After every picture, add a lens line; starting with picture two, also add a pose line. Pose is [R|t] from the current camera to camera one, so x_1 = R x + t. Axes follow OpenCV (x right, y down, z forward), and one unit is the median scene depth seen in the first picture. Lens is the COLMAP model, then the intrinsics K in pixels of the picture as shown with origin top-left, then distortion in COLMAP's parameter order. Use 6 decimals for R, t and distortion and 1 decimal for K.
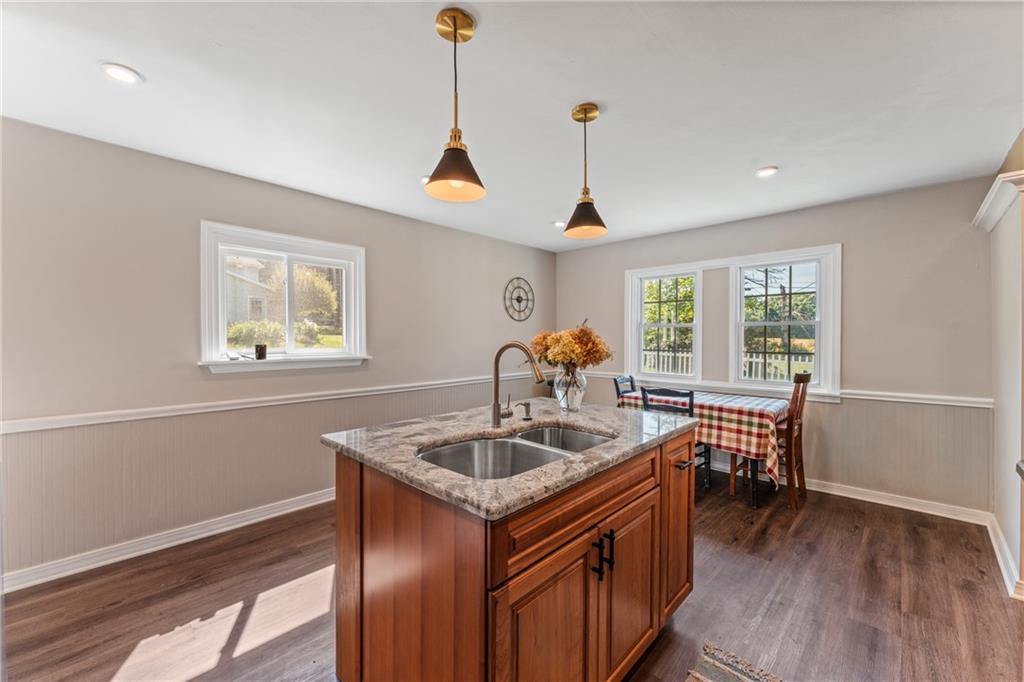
lens RADIAL K [[408.7, 0, 508.8], [0, 408.7, 336.2], [0, 0, 1]] dist [-0.008536, -0.000176]
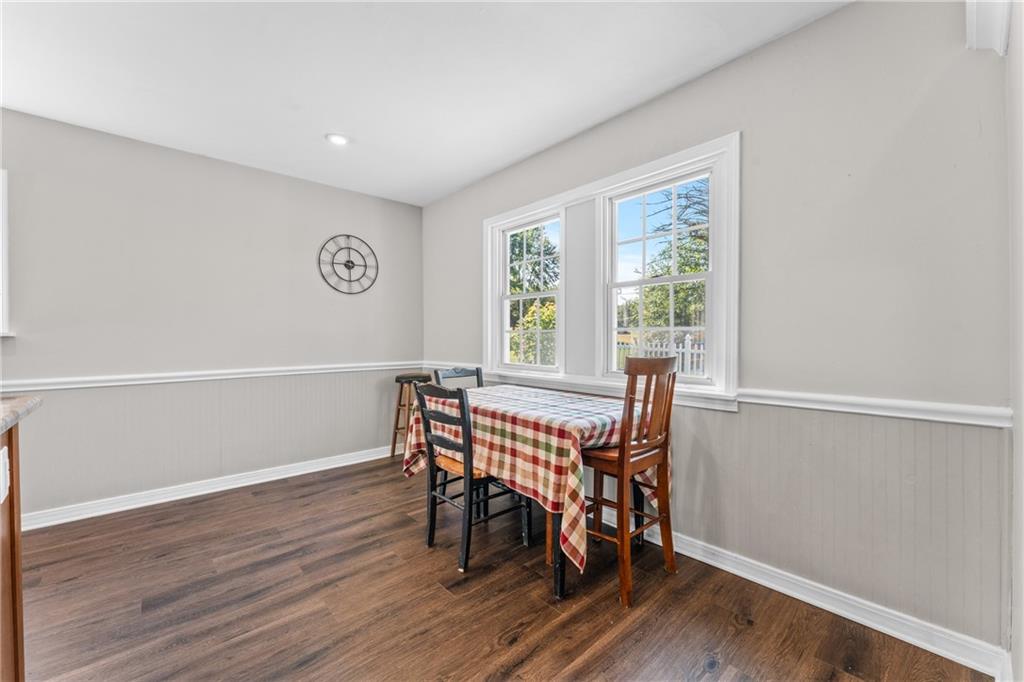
lens RADIAL K [[408.7, 0, 508.8], [0, 408.7, 336.2], [0, 0, 1]] dist [-0.008536, -0.000176]
pose [[0.997715, -0.002681, -0.067515, 0.553093], [0.002876, 0.999992, 0.002790, 0.058518], [0.067507, -0.002978, 0.997714, 0.421879]]
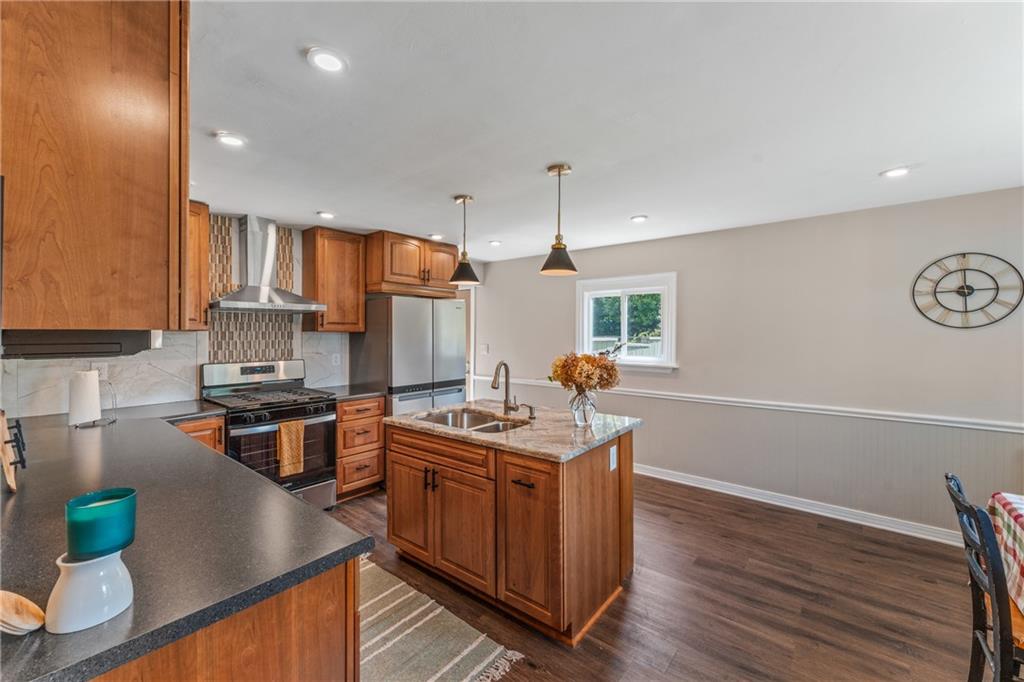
lens RADIAL K [[408.7, 0, 508.8], [0, 408.7, 336.2], [0, 0, 1]] dist [-0.008536, -0.000176]
pose [[0.078254, 0.009412, -0.996889, 0.824884], [0.003605, 0.999946, 0.009724, -0.051494], [0.996927, -0.004355, 0.078216, 0.475288]]
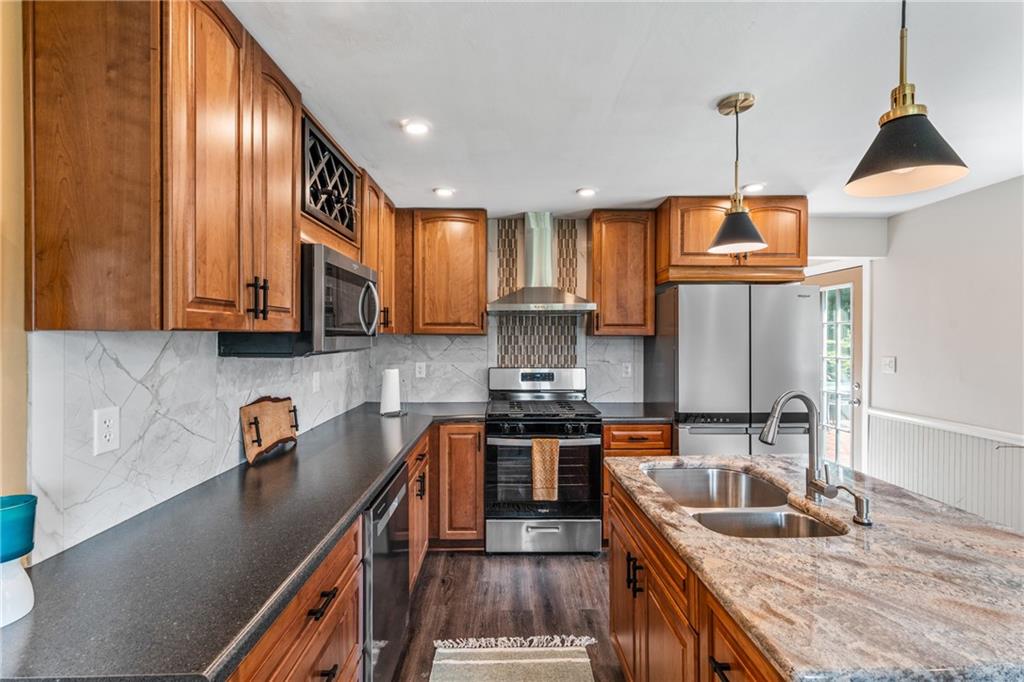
lens RADIAL K [[454.3, 0, 511.4], [0, 454.3, 338.7], [0, 0, 1]] dist [-0.001944, -0.000586]
pose [[-0.708546, 0.001613, -0.705663, 0.521789], [0.003766, 0.999992, -0.001496, -0.046574], [0.705655, -0.003717, -0.708546, 0.655565]]
